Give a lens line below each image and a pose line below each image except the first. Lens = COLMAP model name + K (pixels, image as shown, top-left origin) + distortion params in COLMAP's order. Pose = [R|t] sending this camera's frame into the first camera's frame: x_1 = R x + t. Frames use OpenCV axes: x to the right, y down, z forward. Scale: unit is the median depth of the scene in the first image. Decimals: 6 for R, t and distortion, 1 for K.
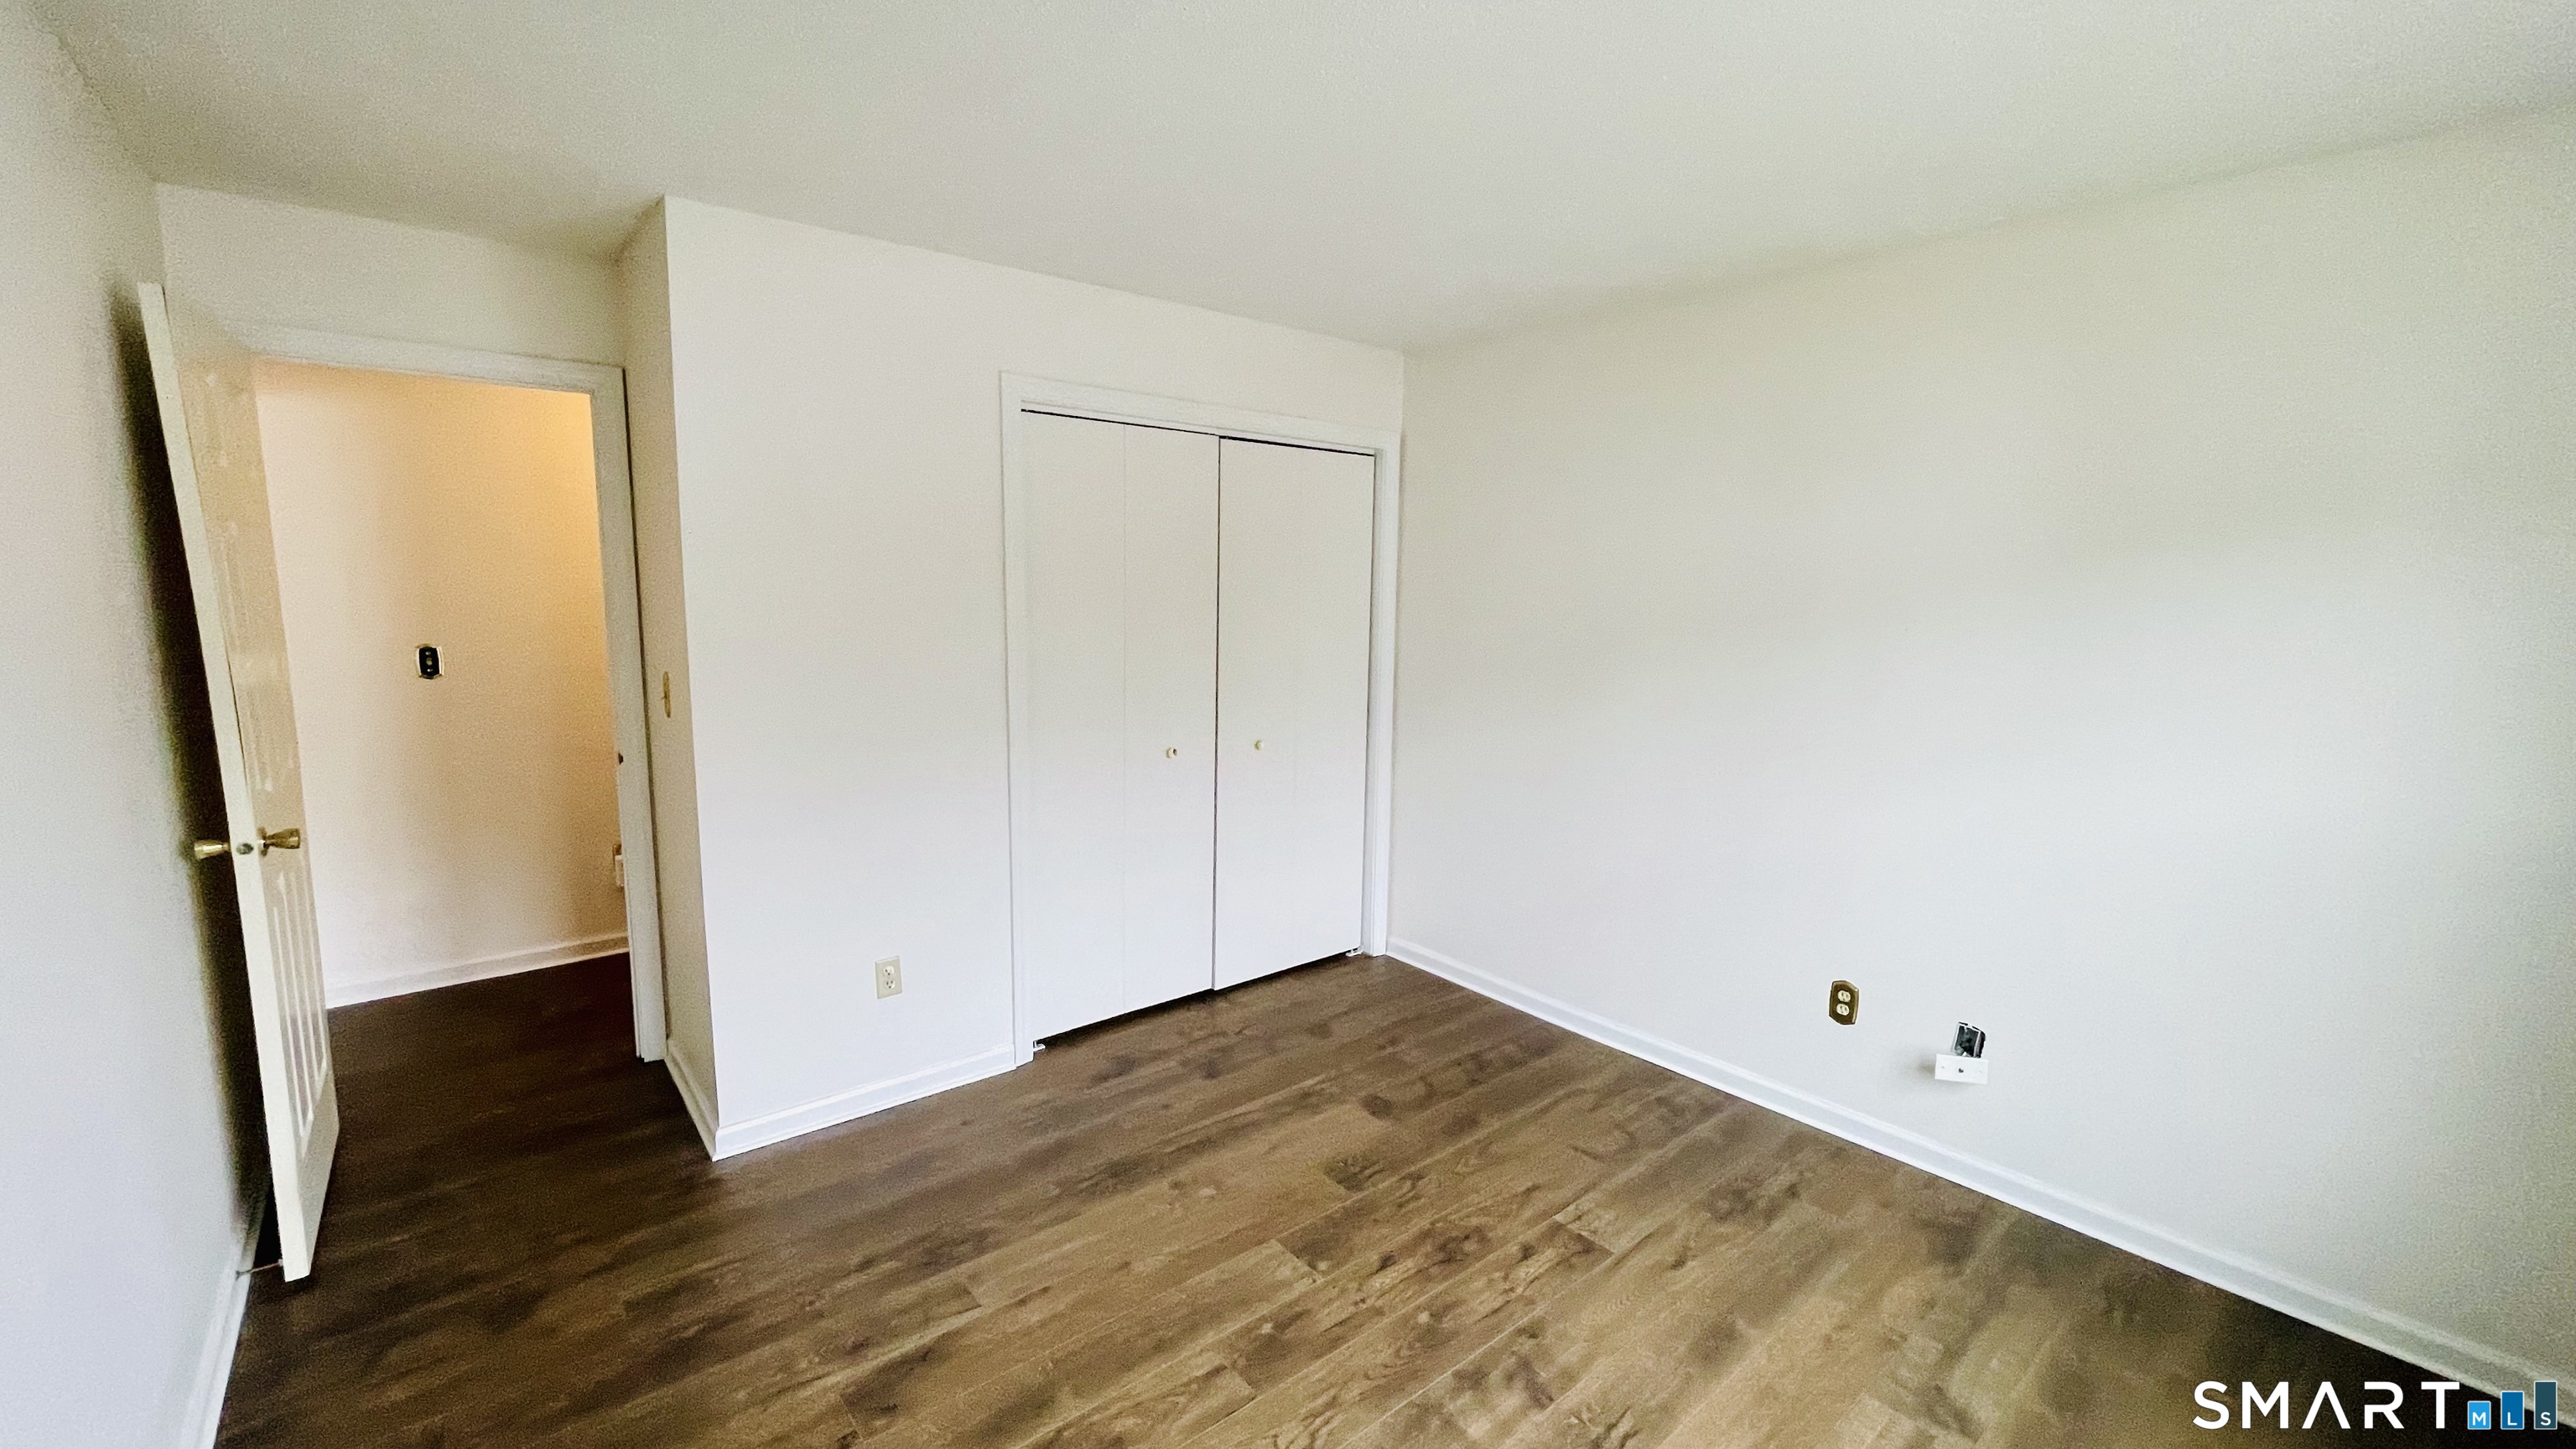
lens RADIAL K [[1045.3, 0, 1279.7], [0, 1045.3, 713.4], [0, 0, 1]] dist [-0.006229, 0.001053]
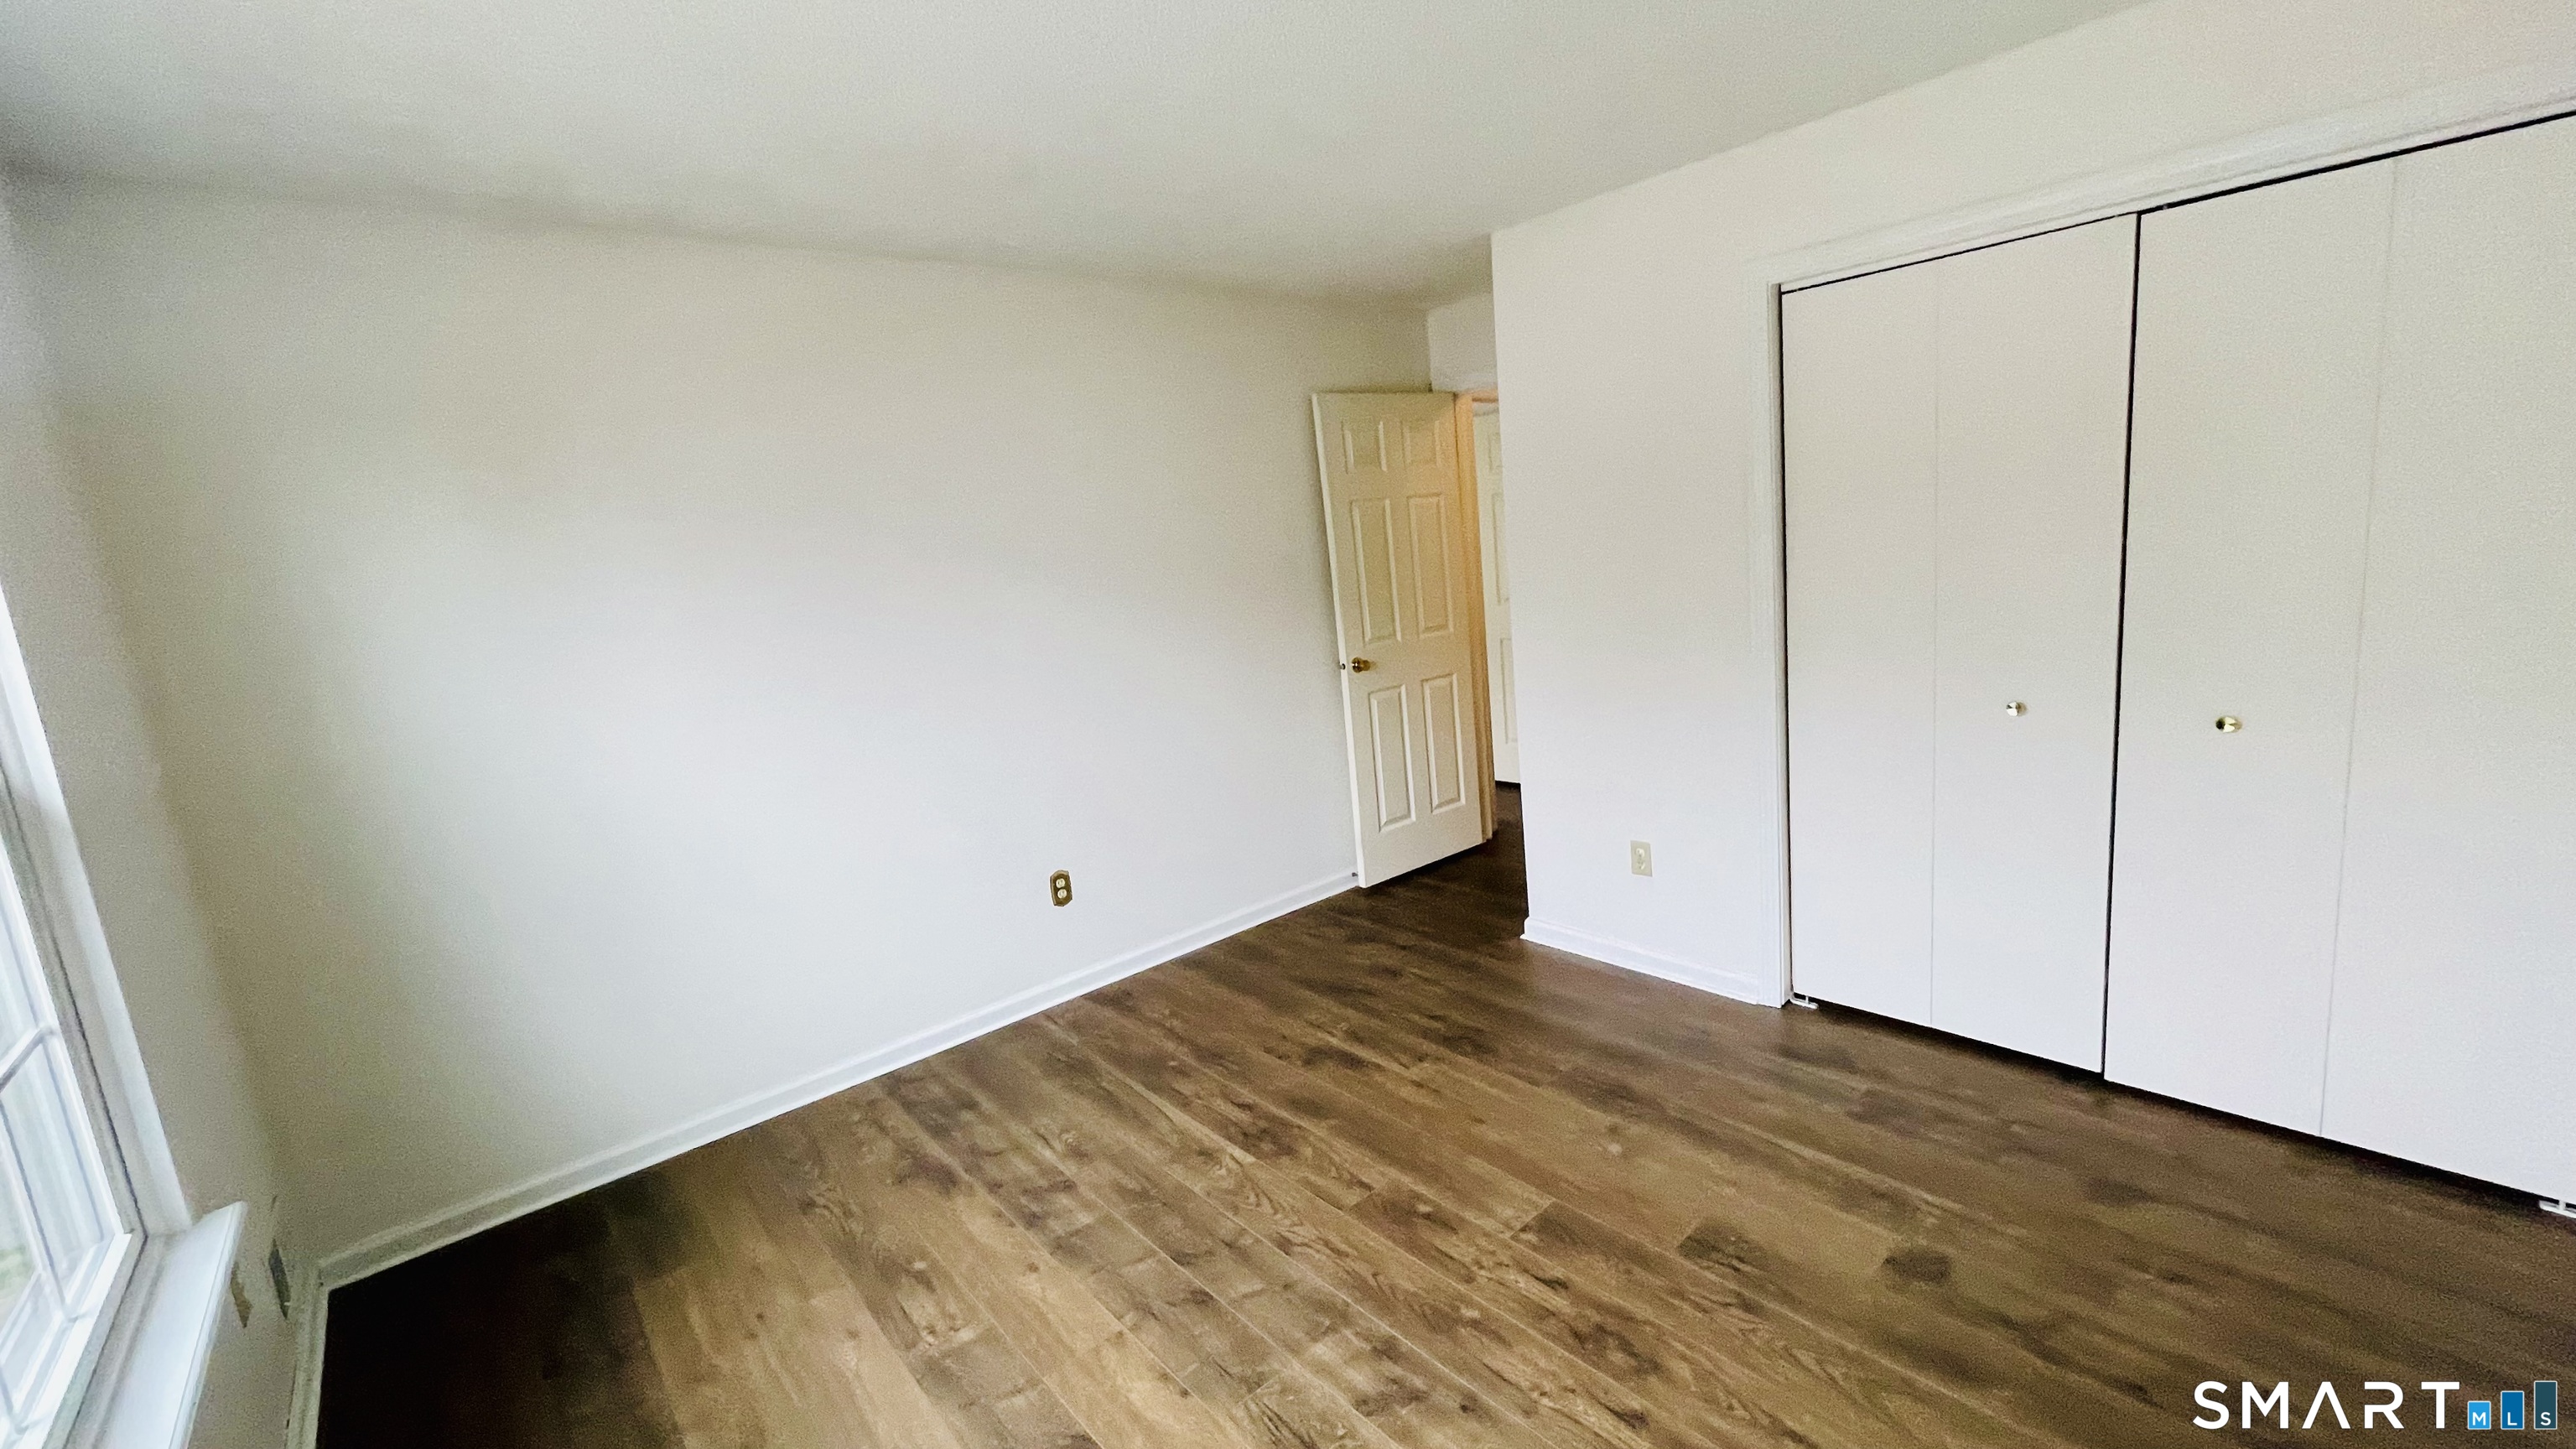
lens RADIAL K [[1045.3, 0, 1297.9], [0, 1045.3, 749.5], [0, 0, 1]] dist [-0.006229, 0.001053]
pose [[0.030895, 0.187505, -0.981778, 0.805406], [-0.044568, 0.981528, 0.186055, -0.064201], [0.998529, 0.038008, 0.038681, 0.675881]]
